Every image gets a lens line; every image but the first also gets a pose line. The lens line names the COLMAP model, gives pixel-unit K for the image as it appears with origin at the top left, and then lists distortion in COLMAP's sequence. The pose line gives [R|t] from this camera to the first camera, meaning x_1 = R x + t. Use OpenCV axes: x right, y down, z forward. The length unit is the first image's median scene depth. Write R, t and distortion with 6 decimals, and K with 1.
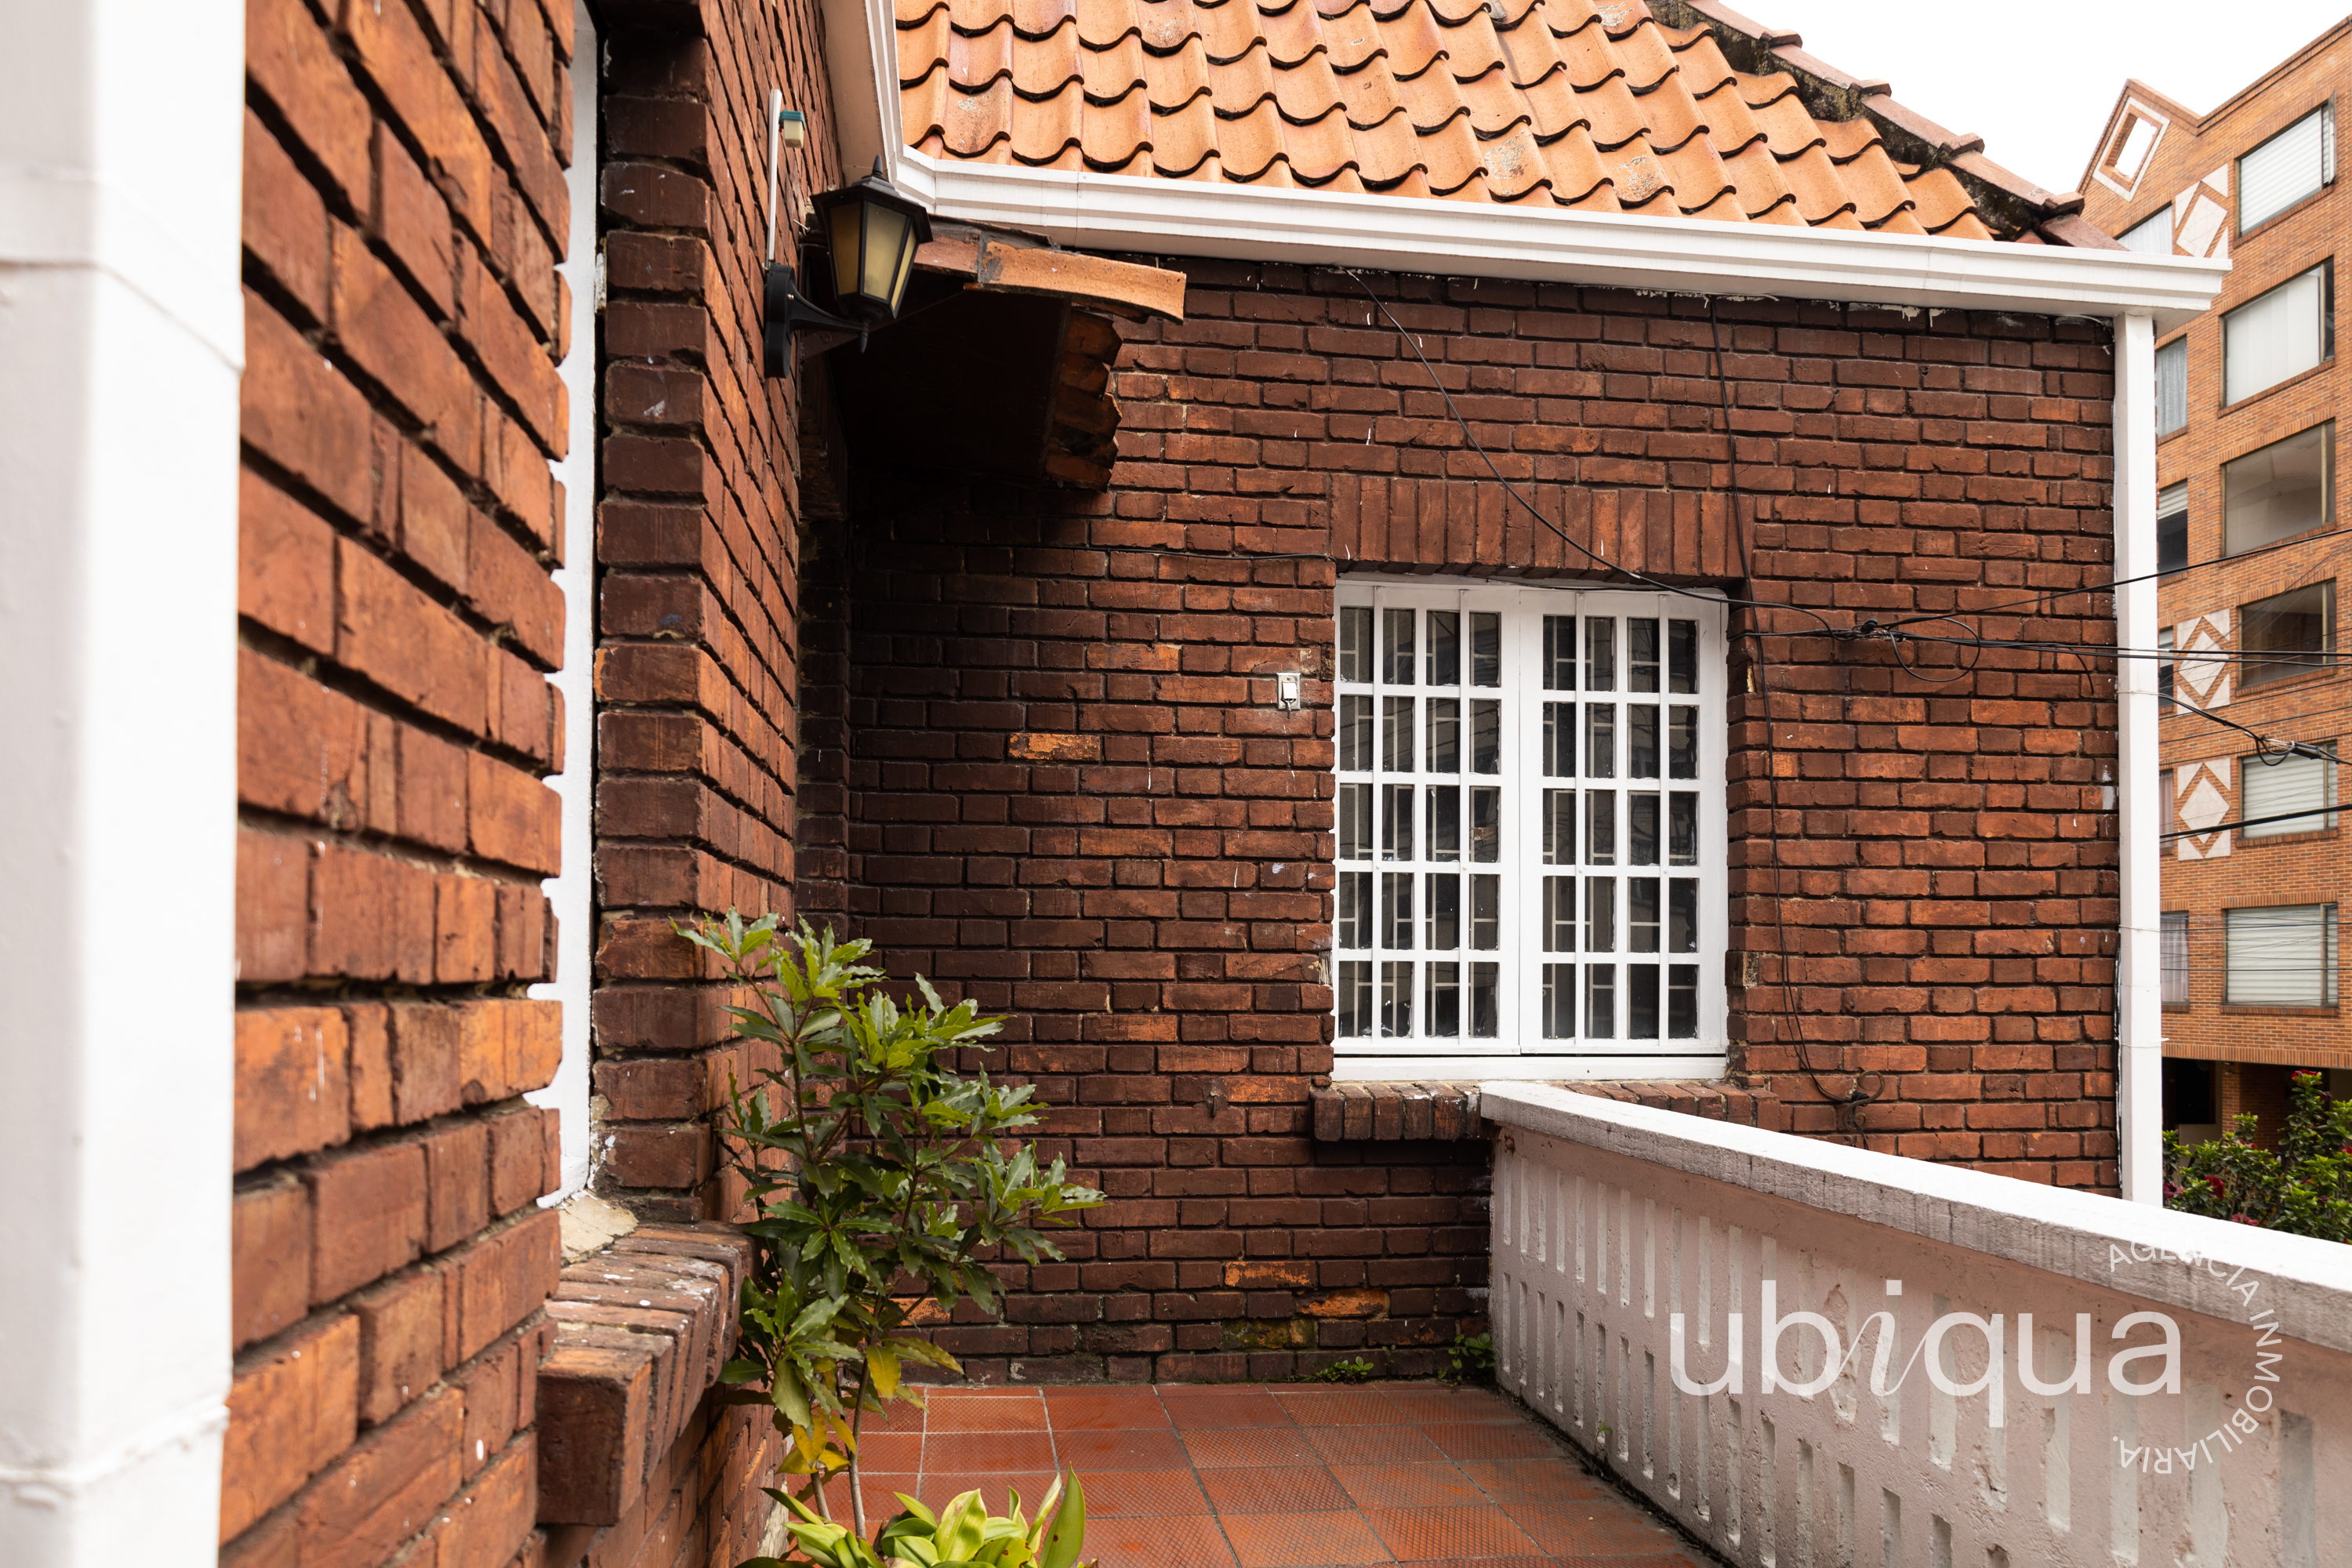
lens RADIAL K [[1566.6, 0, 1174.9], [0, 1566.6, 746.5], [0, 0, 1]] dist [0.002090, 0.000699]
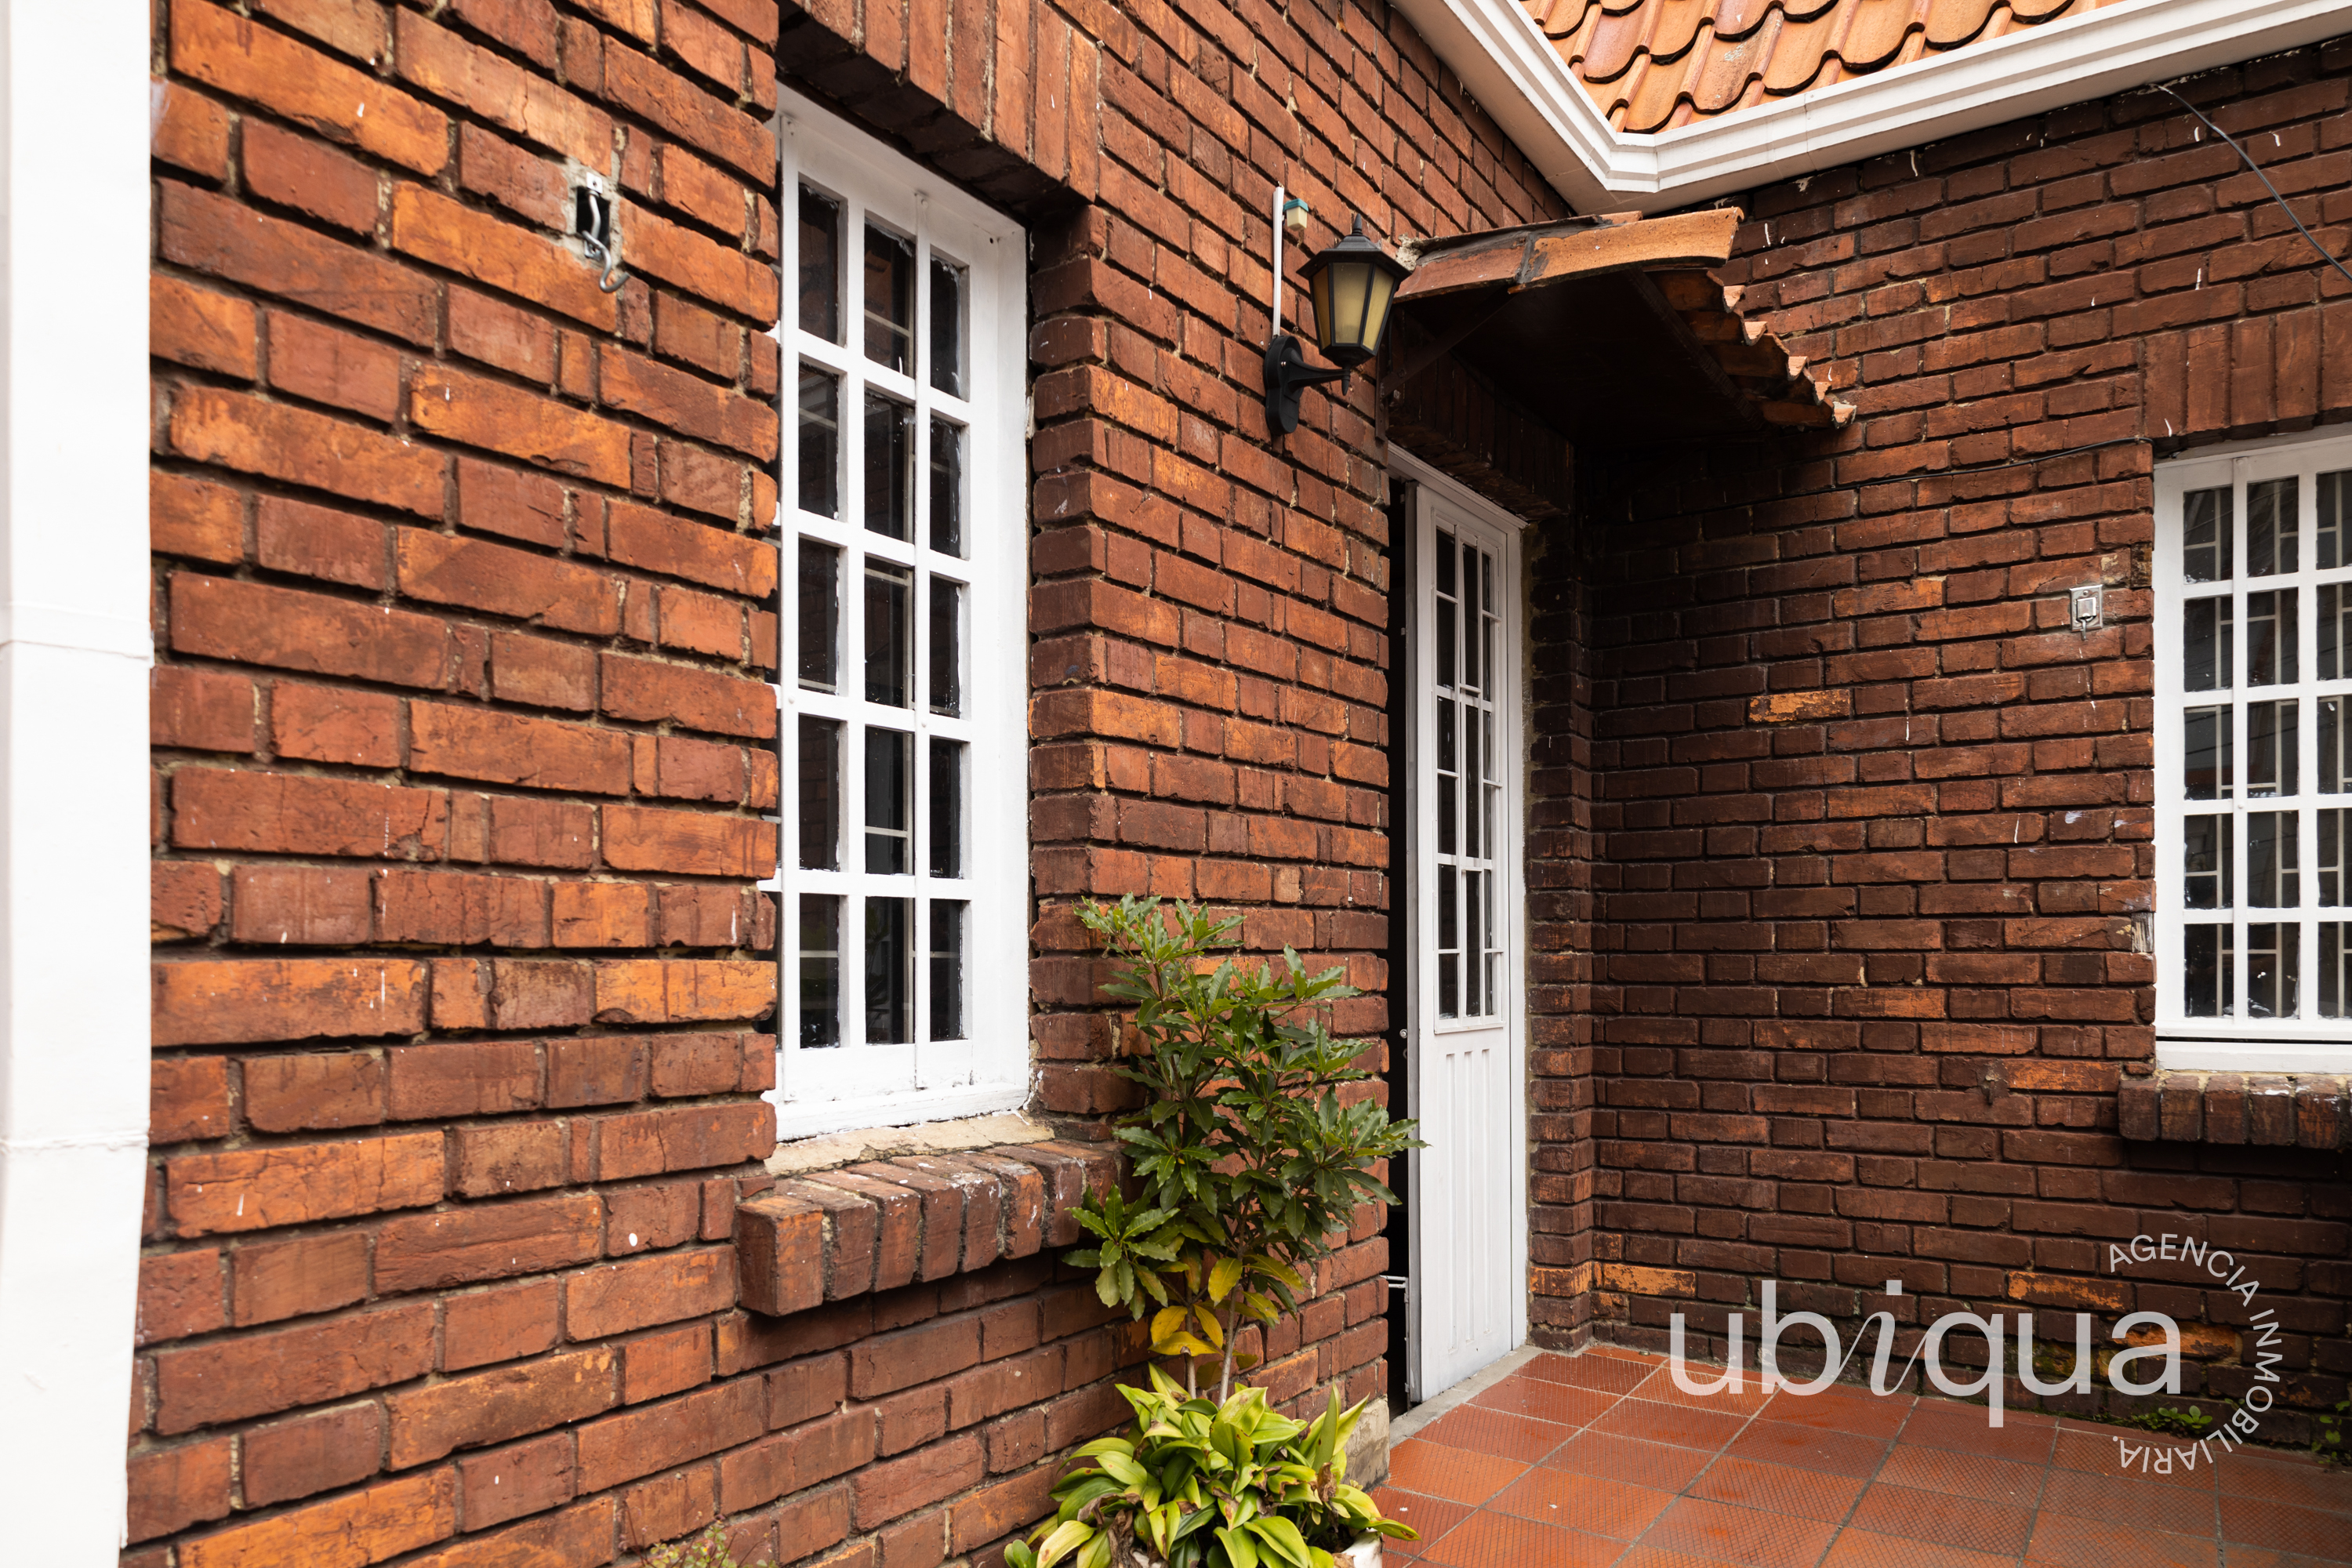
lens RADIAL K [[1553.8, 0, 1176.6], [0, 1553.8, 708.8], [0, 0, 1]] dist [0.004762, 0.004870]
pose [[0.757707, -0.115498, -0.642293, 0.250285], [0.106137, 0.992920, -0.053340, 0.012449], [0.643906, -0.027755, 0.764601, 0.037586]]
